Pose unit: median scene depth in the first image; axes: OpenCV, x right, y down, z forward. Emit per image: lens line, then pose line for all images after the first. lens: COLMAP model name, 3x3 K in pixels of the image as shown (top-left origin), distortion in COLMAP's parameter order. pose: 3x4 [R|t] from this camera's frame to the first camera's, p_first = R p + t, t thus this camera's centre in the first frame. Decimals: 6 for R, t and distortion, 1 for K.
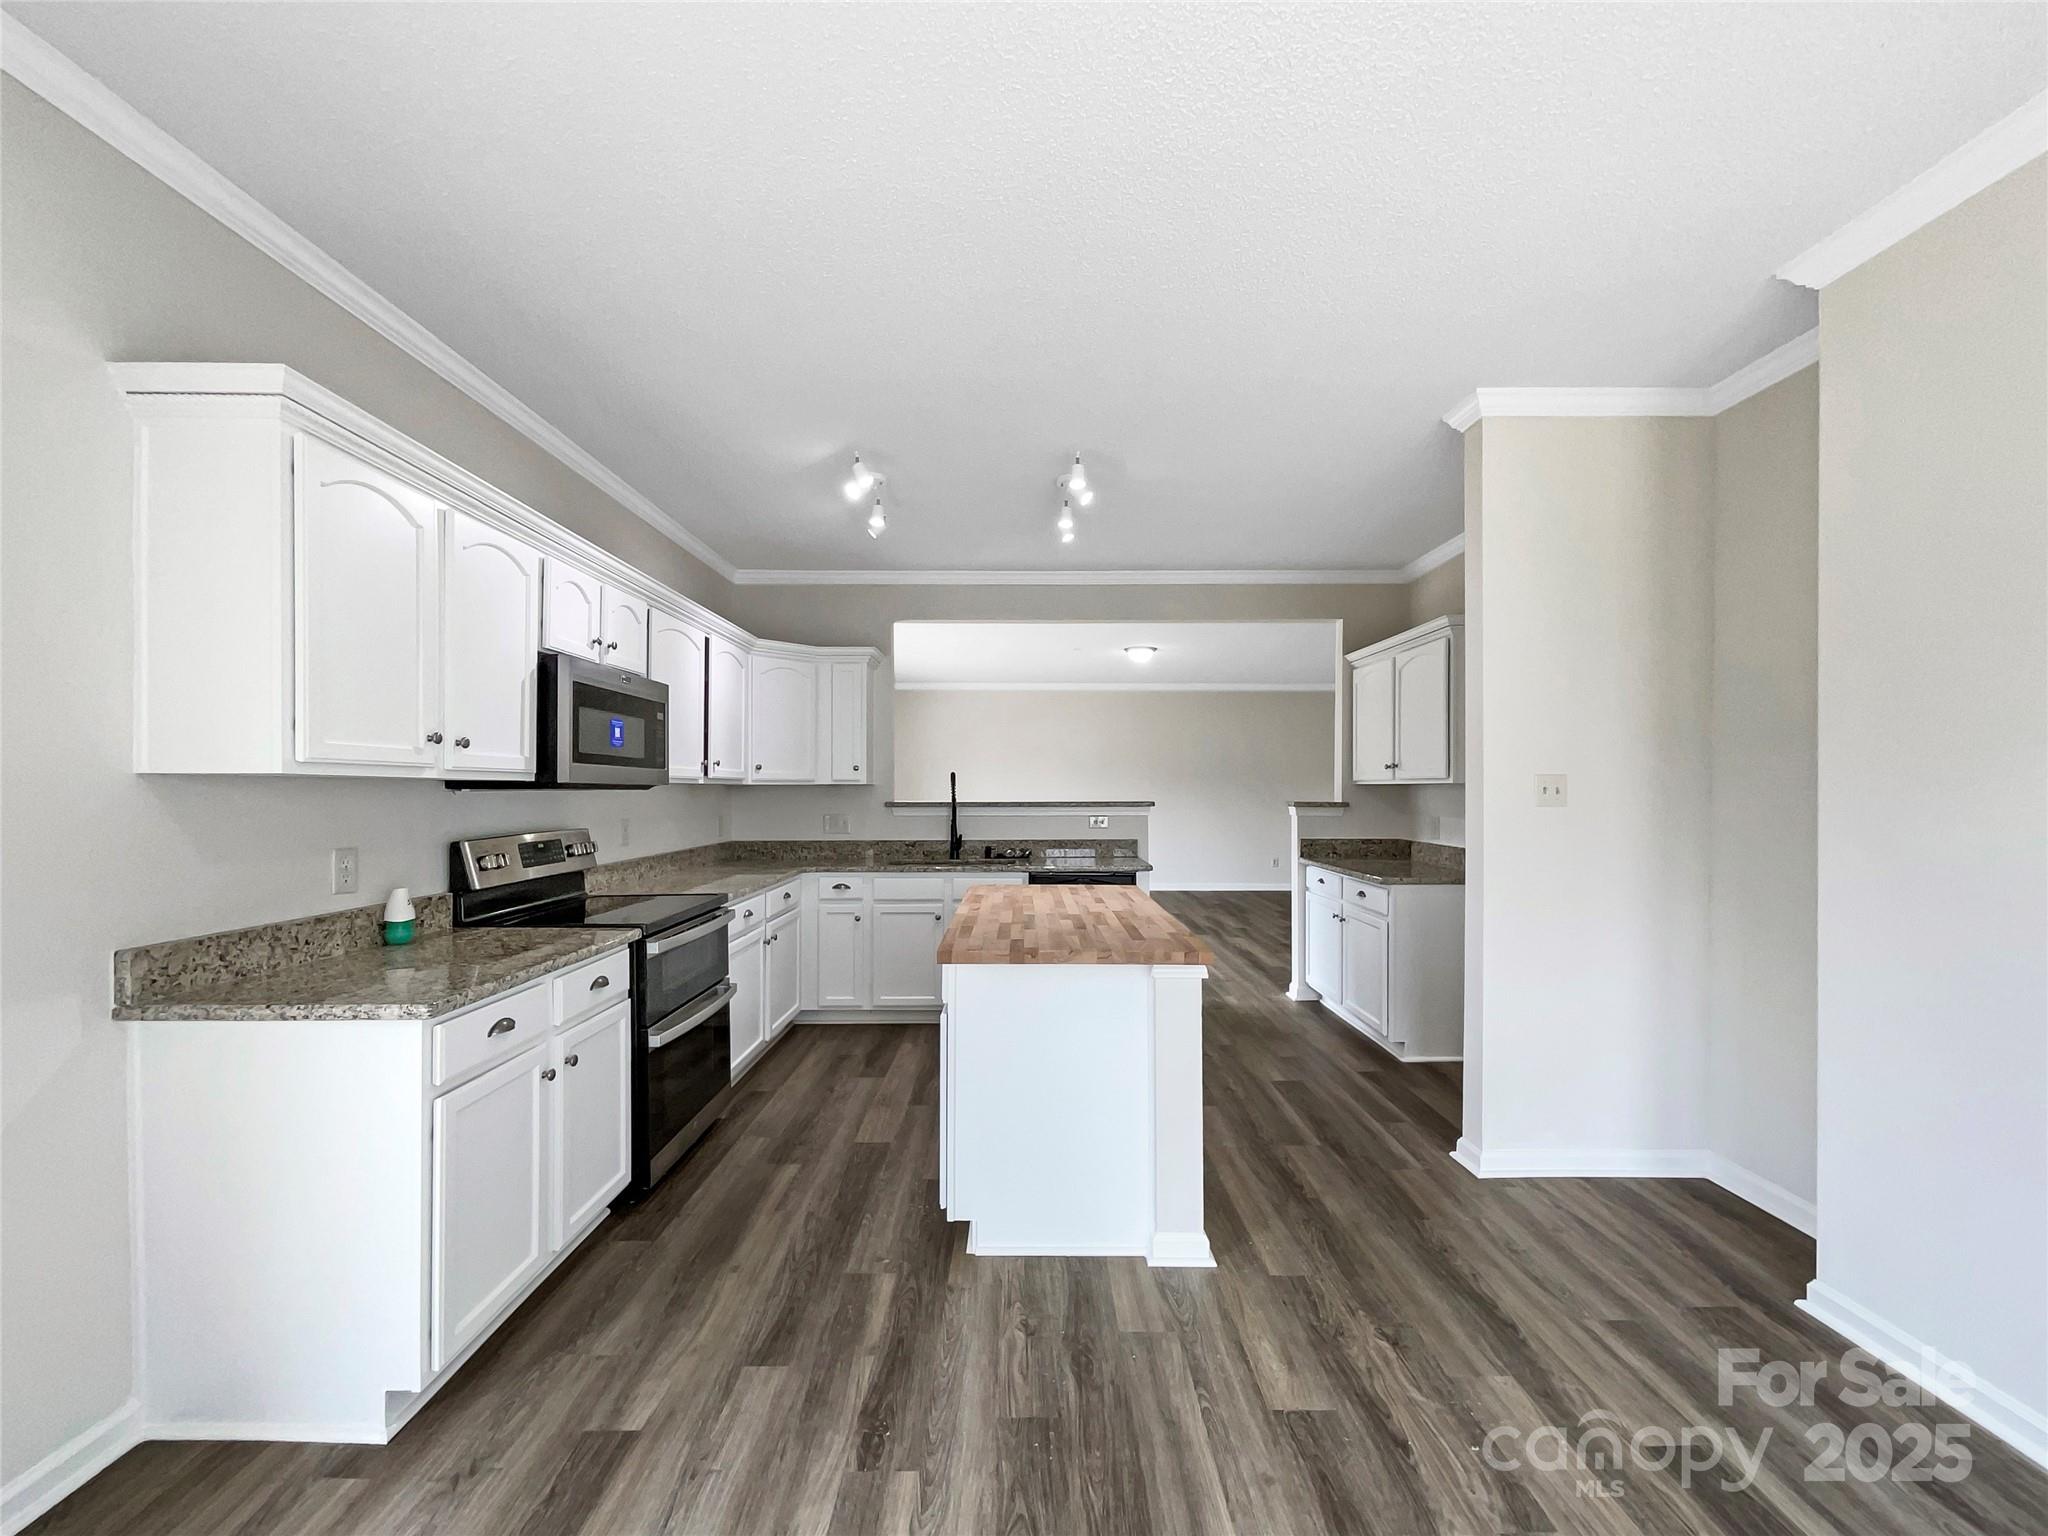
lens RADIAL K [[831.3, 0, 1033.2], [0, 831.3, 789.2], [0, 0, 1]] dist [-0.000175, 0.000274]
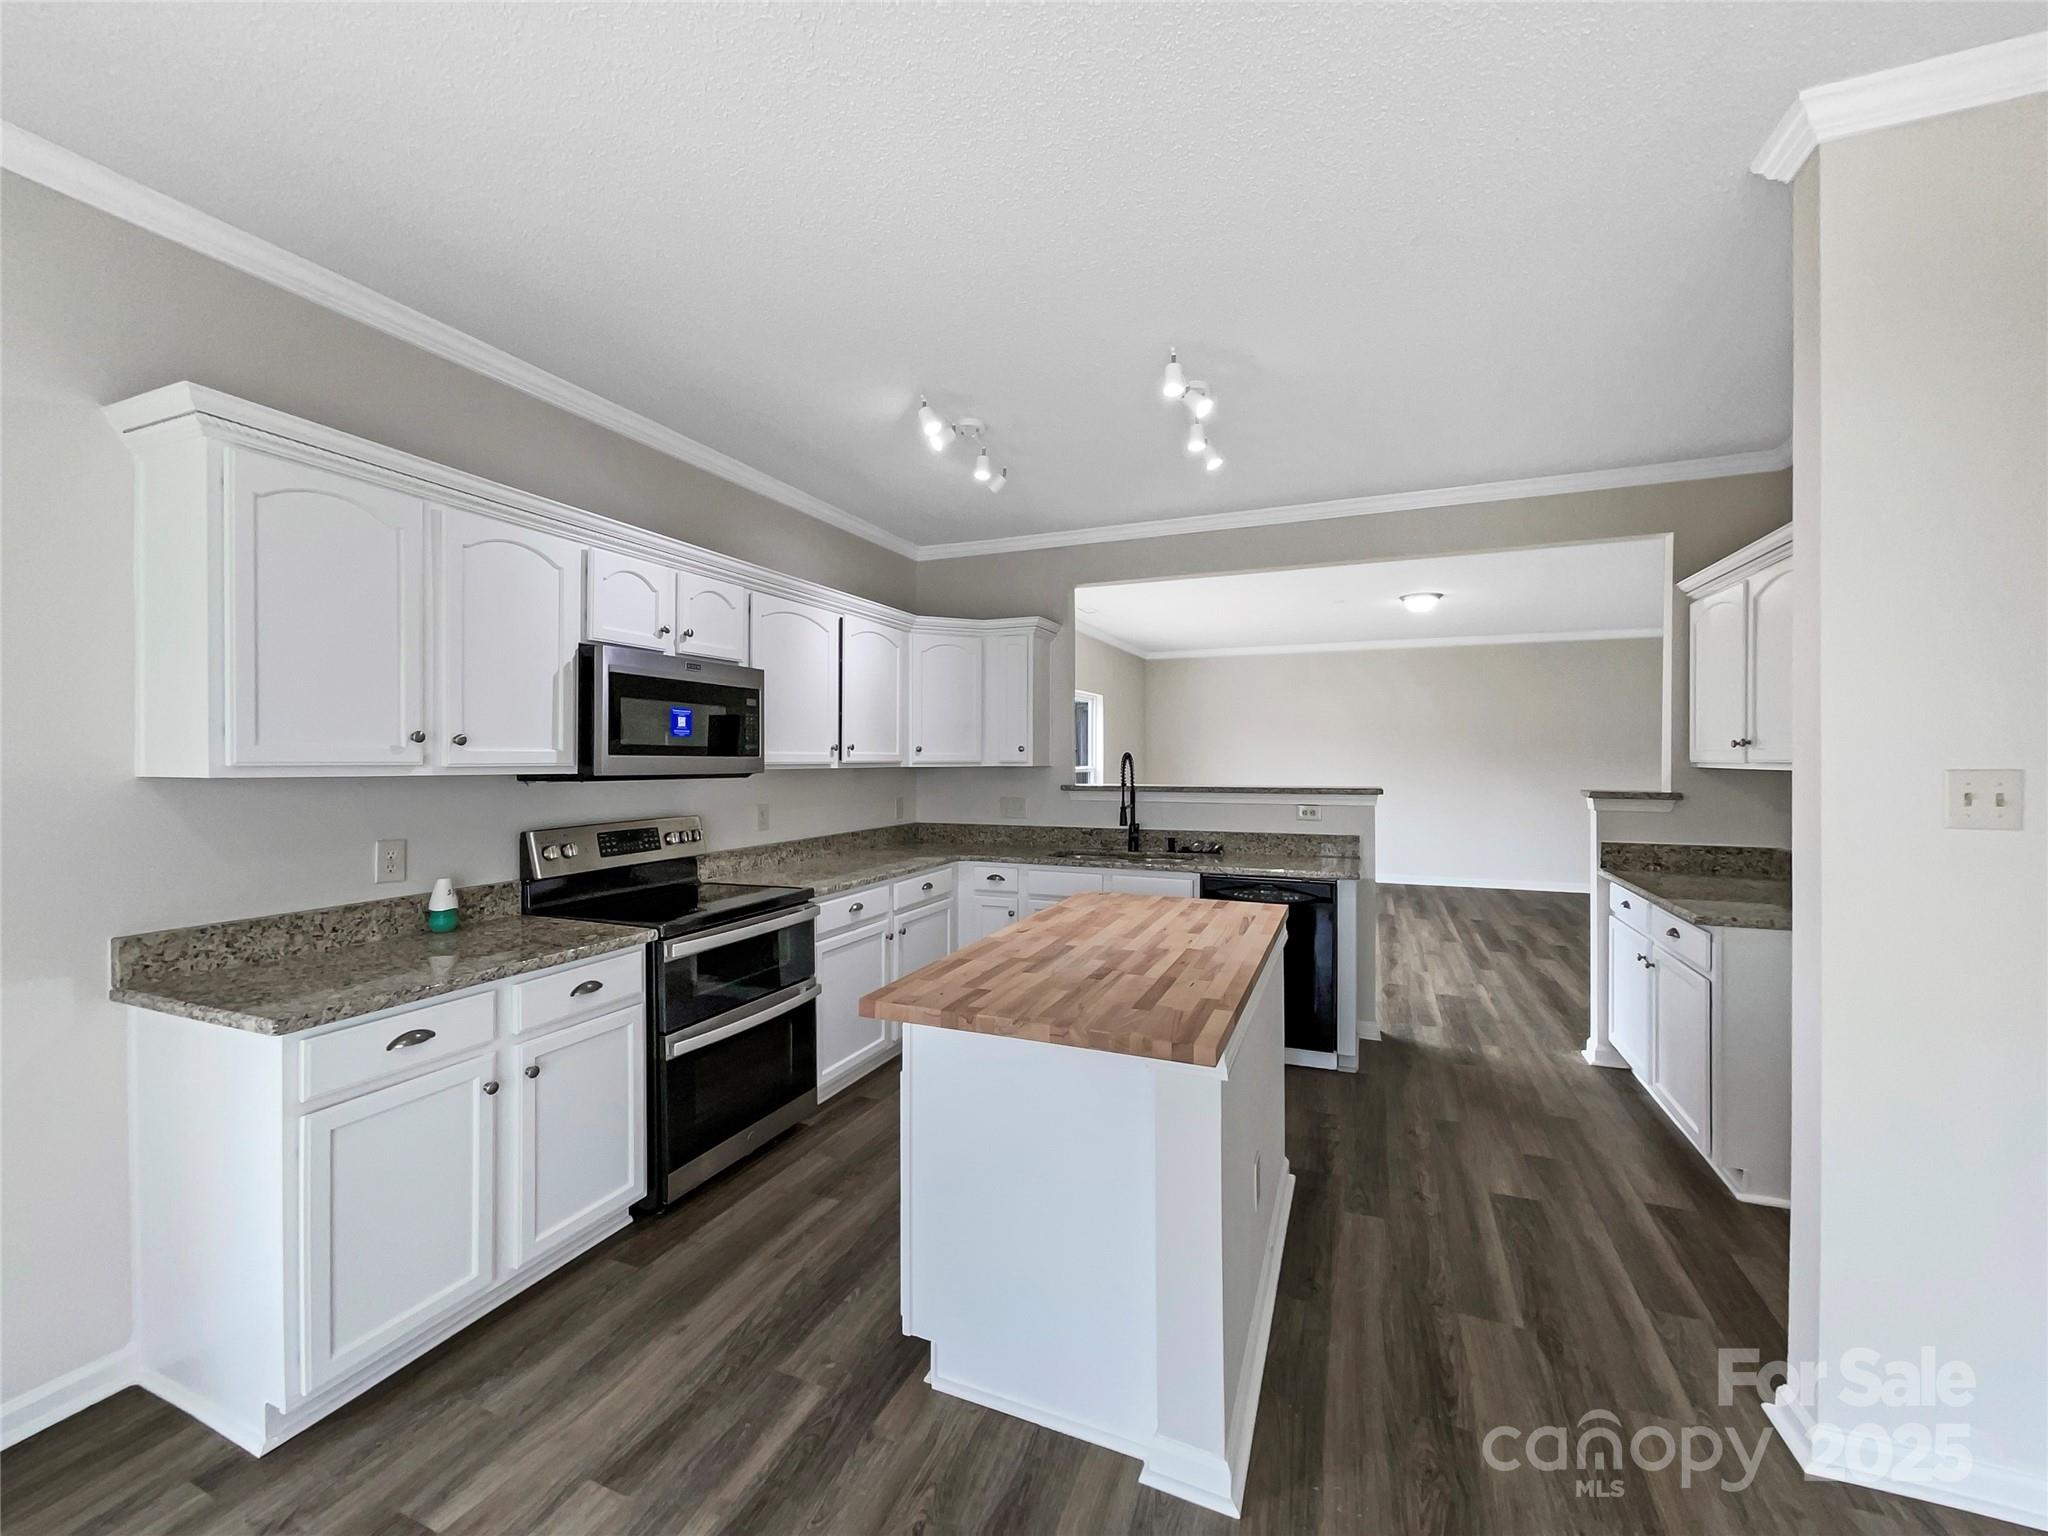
lens RADIAL K [[826.7, 0, 1028.2], [0, 826.7, 761.4], [0, 0, 1]] dist [-0.001578, -0.000054]
pose [[0.921380, 0.000339, -0.388662, 0.282193], [0.001056, 0.999994, 0.003376, -0.027309], [0.388661, -0.003521, 0.921374, 0.290709]]
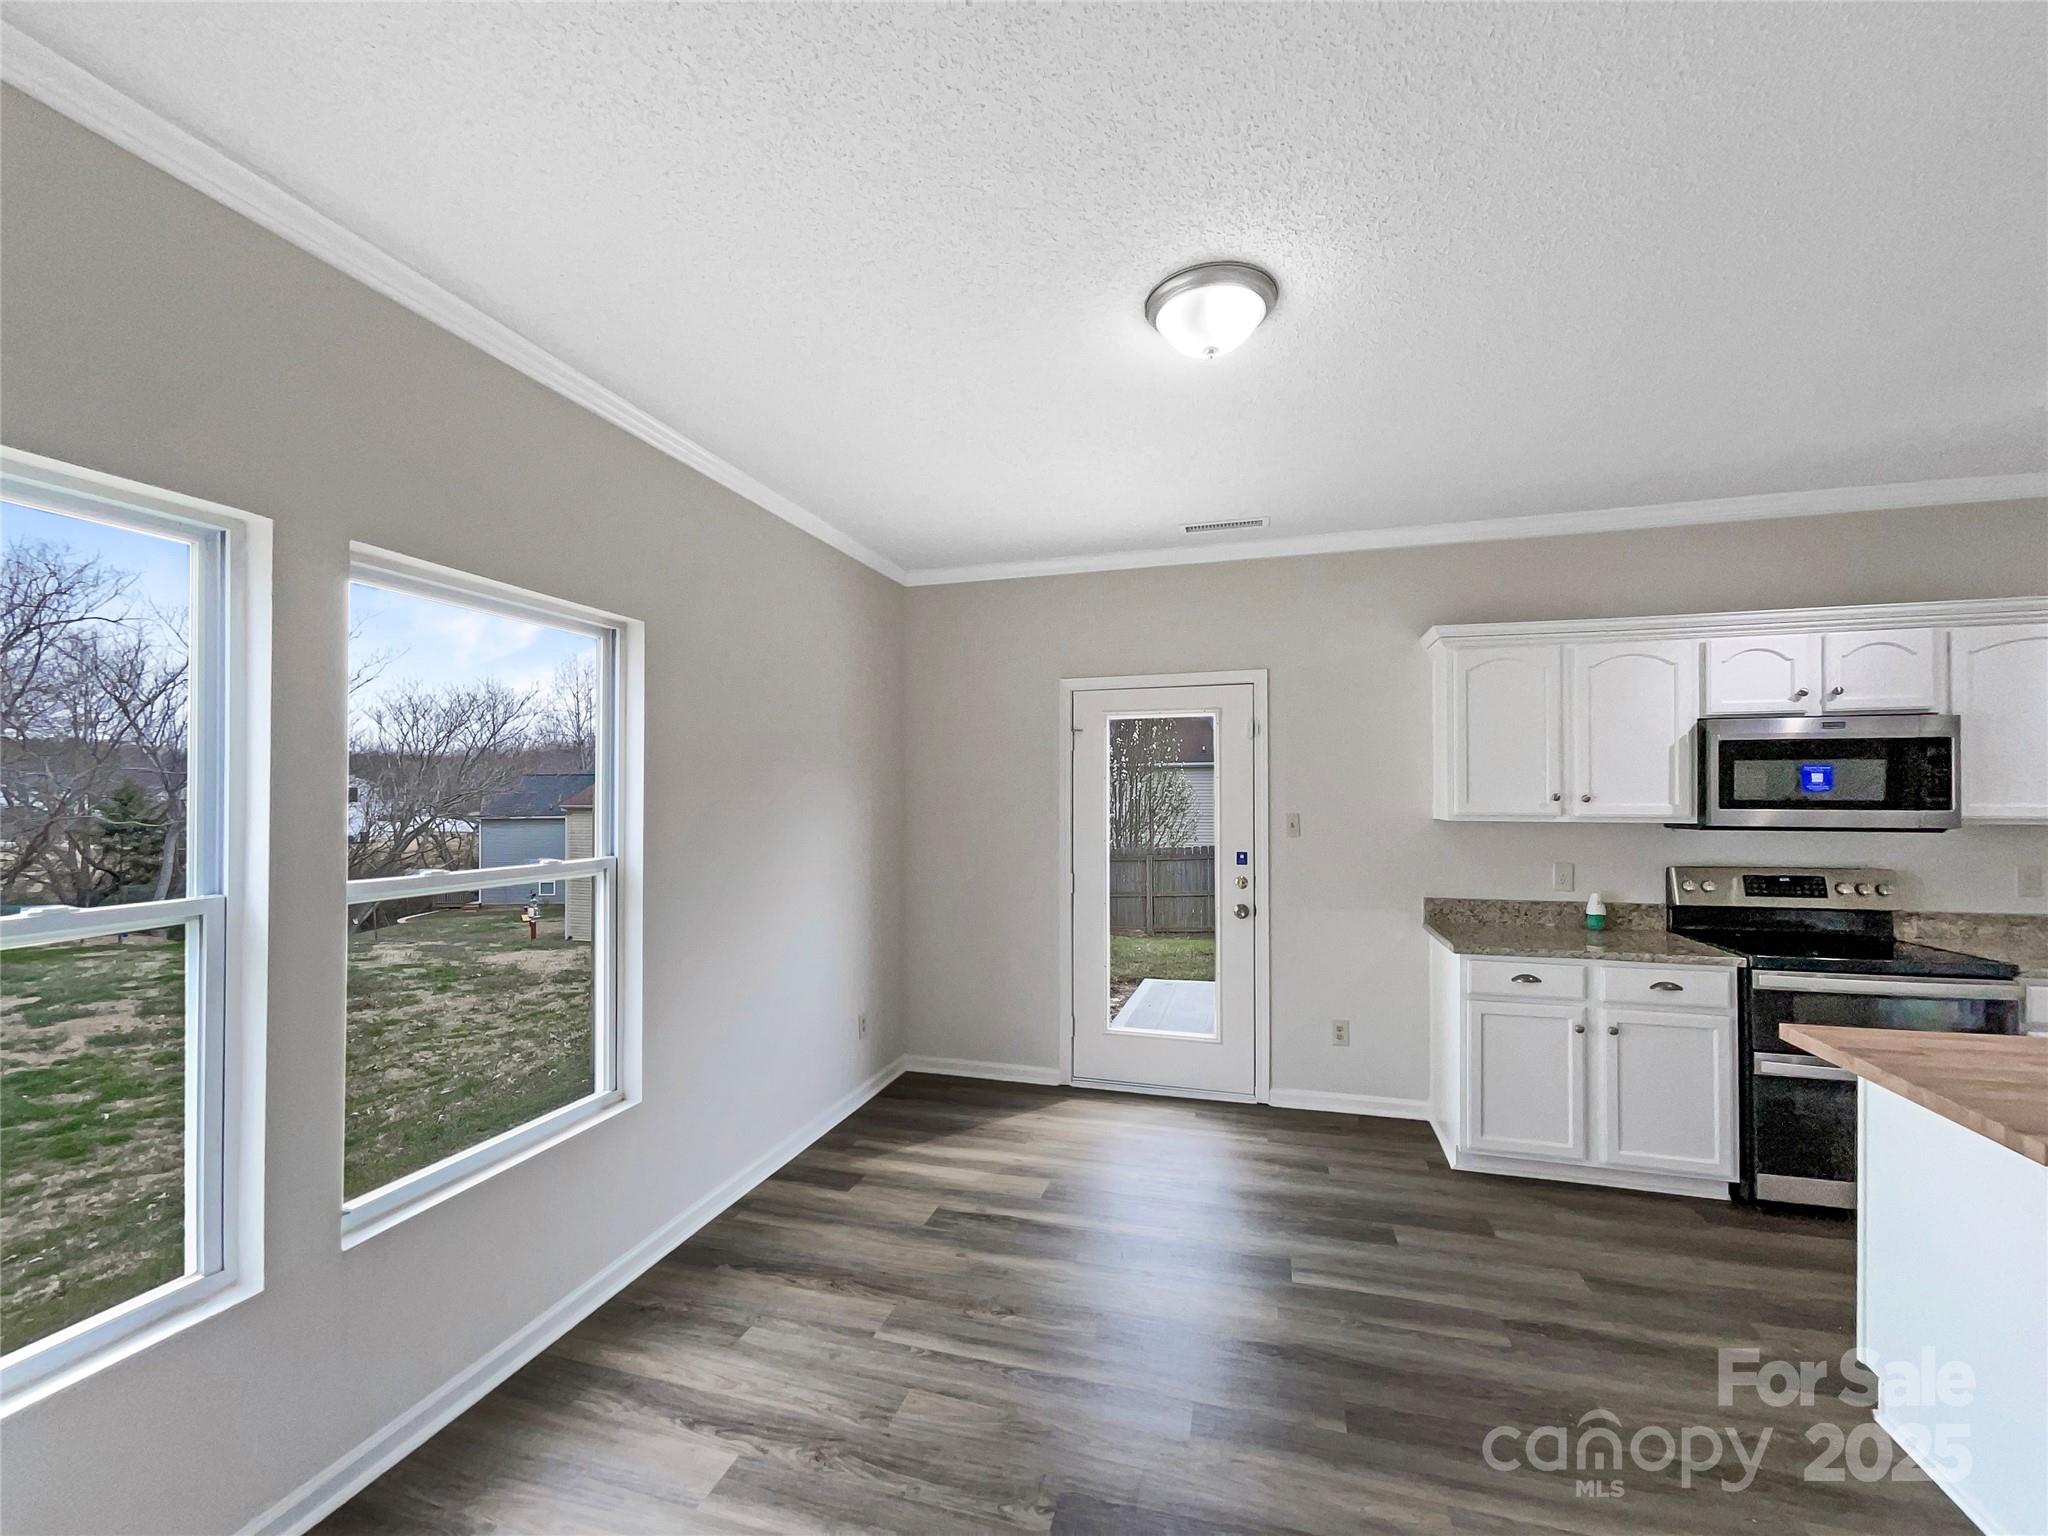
lens RADIAL K [[831.3, 0, 1033.2], [0, 831.3, 789.2], [0, 0, 1]] dist [-0.000175, 0.000274]
pose [[-0.286152, -0.008133, -0.958150, 0.867198], [0.001774, 0.999958, -0.009018, -0.051439], [0.958183, -0.004280, -0.286126, 0.397741]]
